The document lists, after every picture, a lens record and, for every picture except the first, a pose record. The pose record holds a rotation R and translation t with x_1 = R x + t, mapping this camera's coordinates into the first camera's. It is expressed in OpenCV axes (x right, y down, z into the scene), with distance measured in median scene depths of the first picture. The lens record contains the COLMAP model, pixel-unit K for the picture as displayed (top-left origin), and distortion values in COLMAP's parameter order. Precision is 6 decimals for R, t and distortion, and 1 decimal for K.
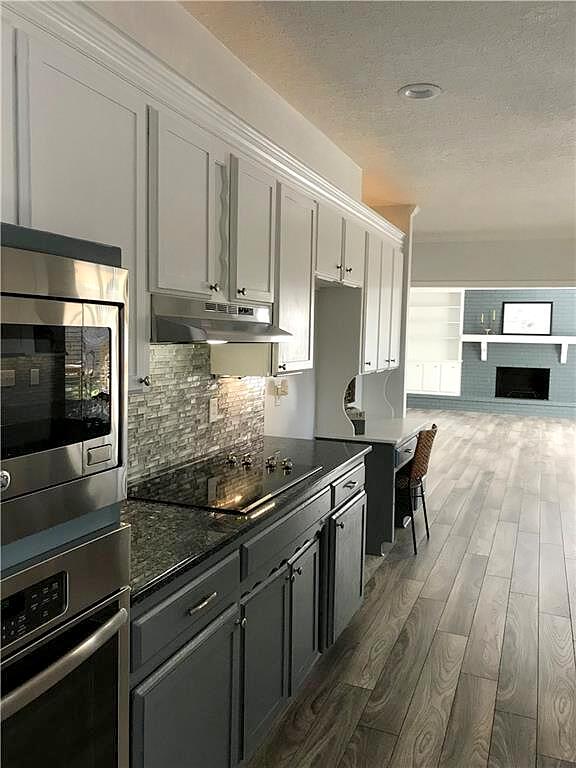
lens RADIAL K [[626.3, 0, 290.1], [0, 626.3, 382.3], [0, 0, 1]] dist [0.004492, -0.010269]
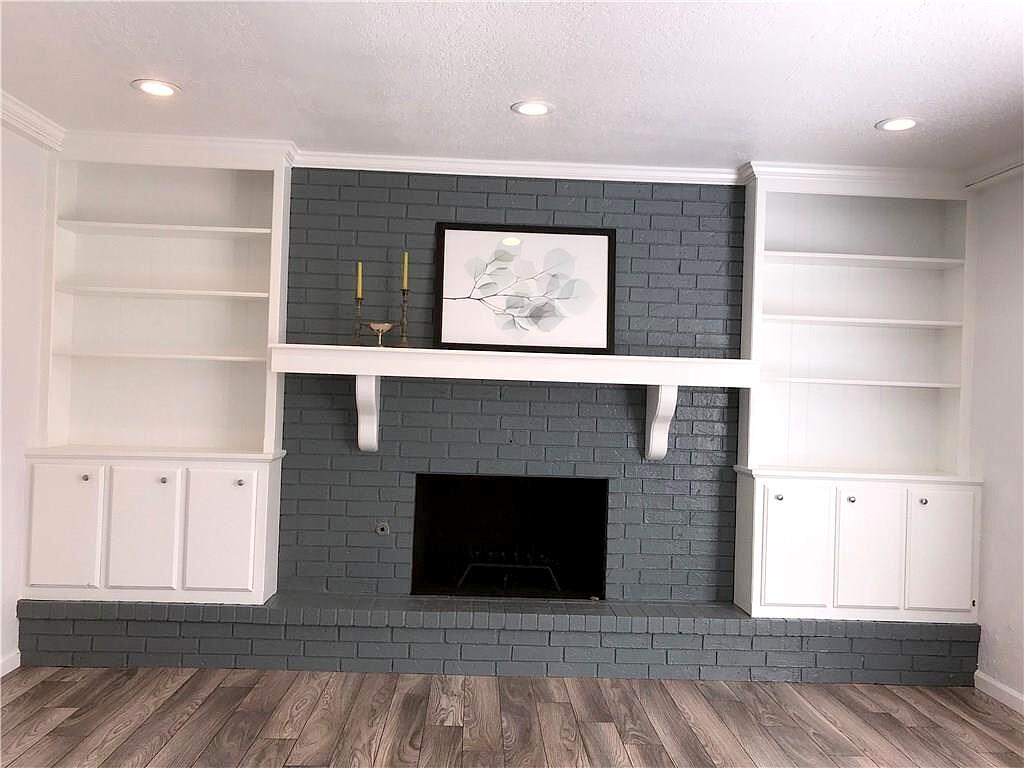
lens RADIAL K [[835.1, 0, 505.5], [0, 835.1, 377.8], [0, 0, 1]] dist [0.004492, -0.010269]
pose [[0.910788, 0.009441, 0.412766, 0.227028], [0.016209, 0.998150, -0.058596, -0.044227], [-0.412555, 0.060059, 0.908950, 0.689653]]
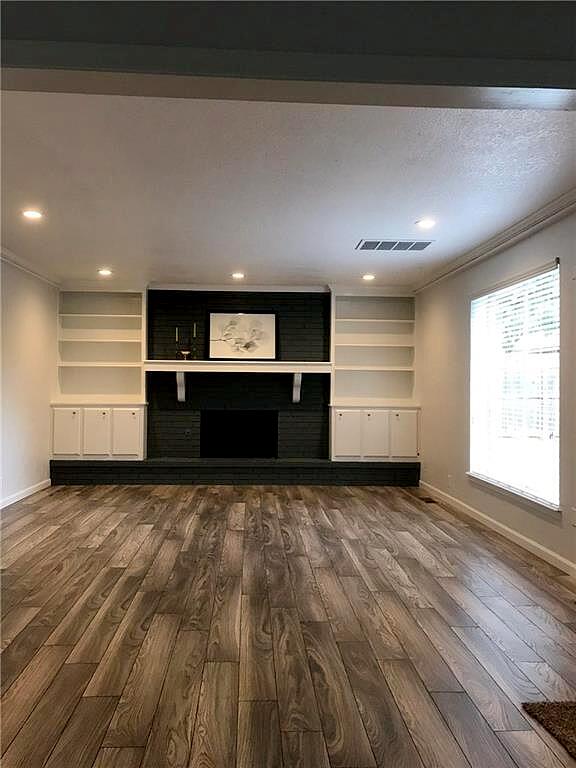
lens RADIAL K [[626.3, 0, 294.1], [0, 626.3, 388.0], [0, 0, 1]] dist [0.004492, -0.010269]
pose [[0.898134, -0.014893, 0.439469, 0.137545], [0.040992, 0.997910, -0.049957, -0.012207], [-0.437807, 0.062883, 0.896867, 0.392749]]
